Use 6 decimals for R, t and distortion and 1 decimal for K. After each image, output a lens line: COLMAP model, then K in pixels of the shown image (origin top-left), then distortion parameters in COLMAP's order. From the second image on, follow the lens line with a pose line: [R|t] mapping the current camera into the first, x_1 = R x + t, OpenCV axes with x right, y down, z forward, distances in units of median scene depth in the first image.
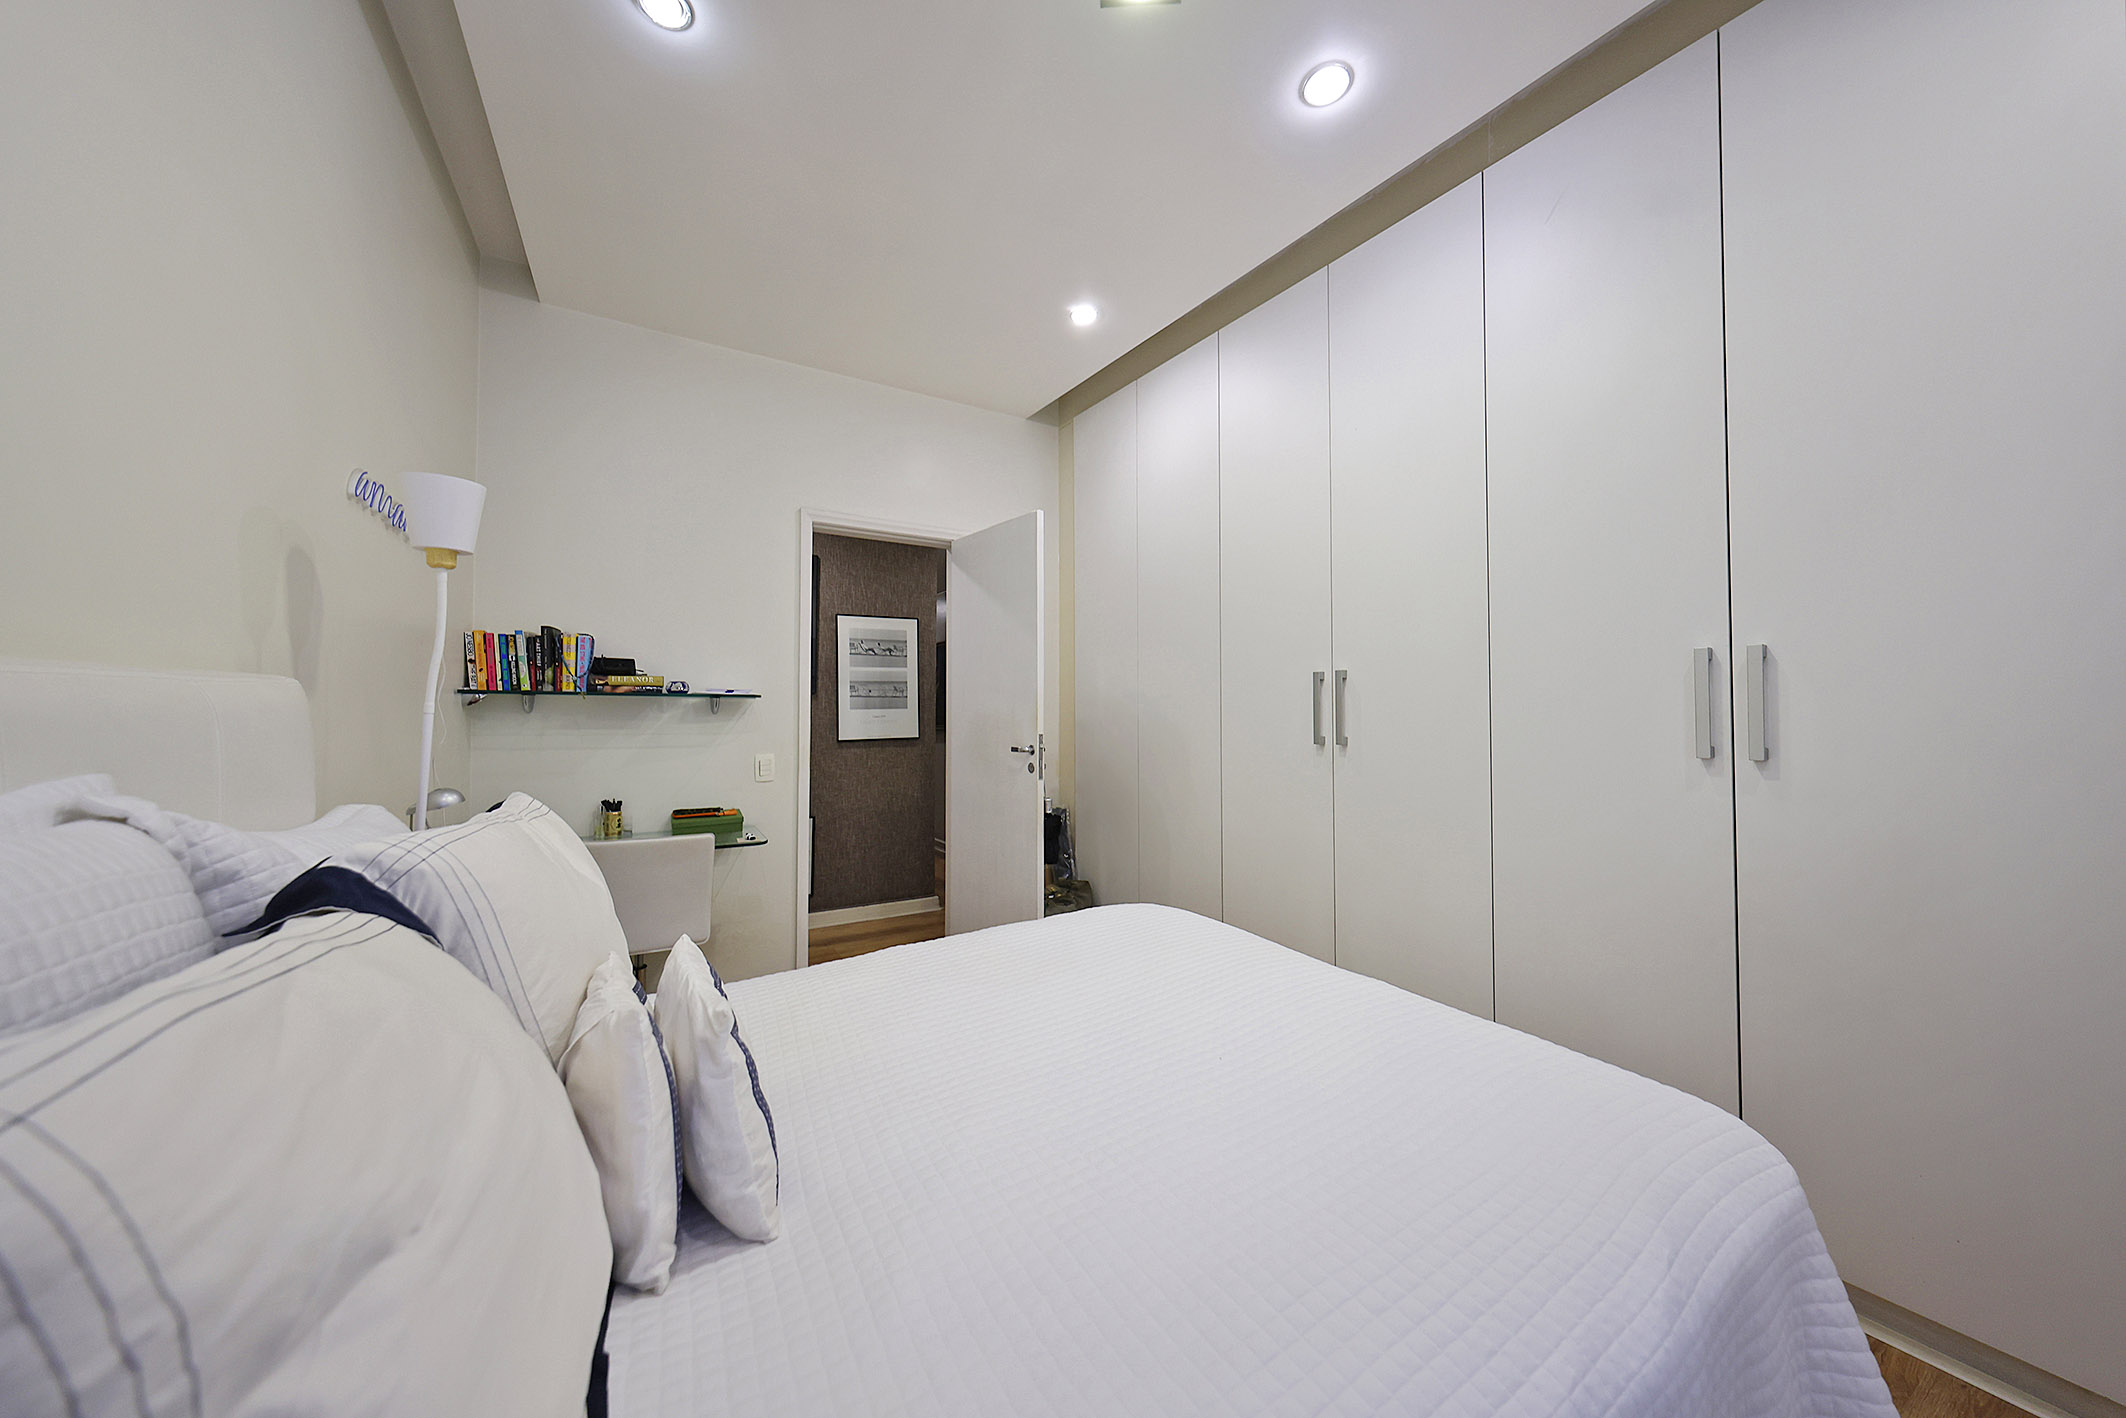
lens RADIAL K [[701.1, 0, 1056.4], [0, 701.1, 700.8], [0, 0, 1]] dist [0.002300, -0.000465]
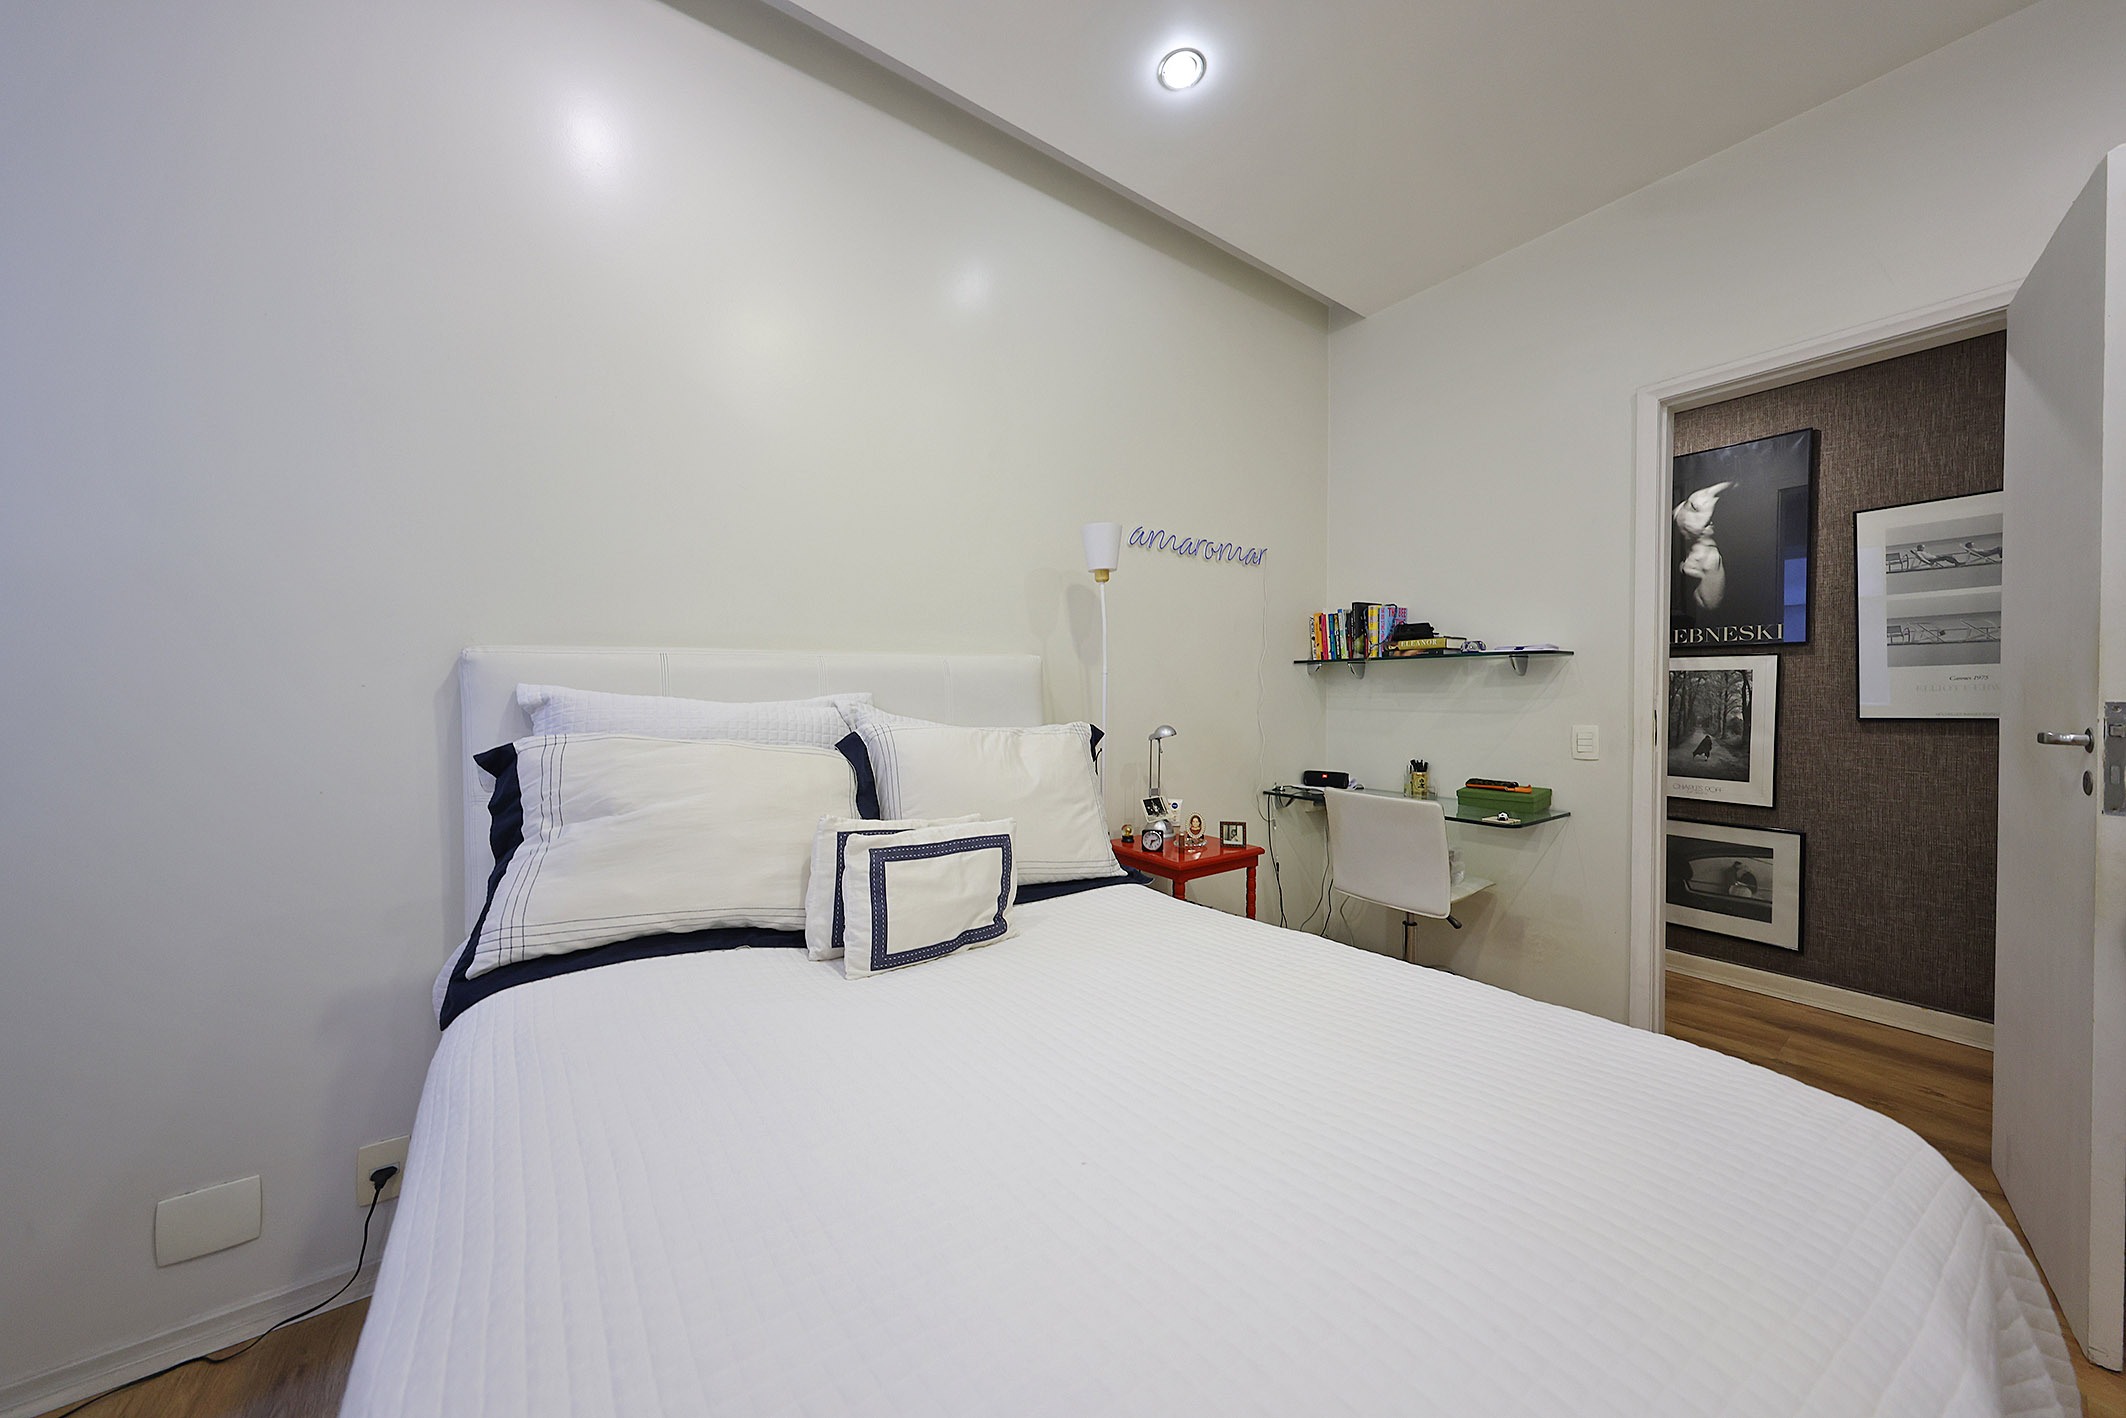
lens RADIAL K [[701.1, 0, 1052.9], [0, 701.1, 699.4], [0, 0, 1]] dist [0.002300, -0.000465]
pose [[0.093542, 0.005712, -0.995599, 0.348423], [0.020359, 0.999763, 0.007649, 0.031704], [0.995407, -0.020985, 0.093403, 0.366212]]
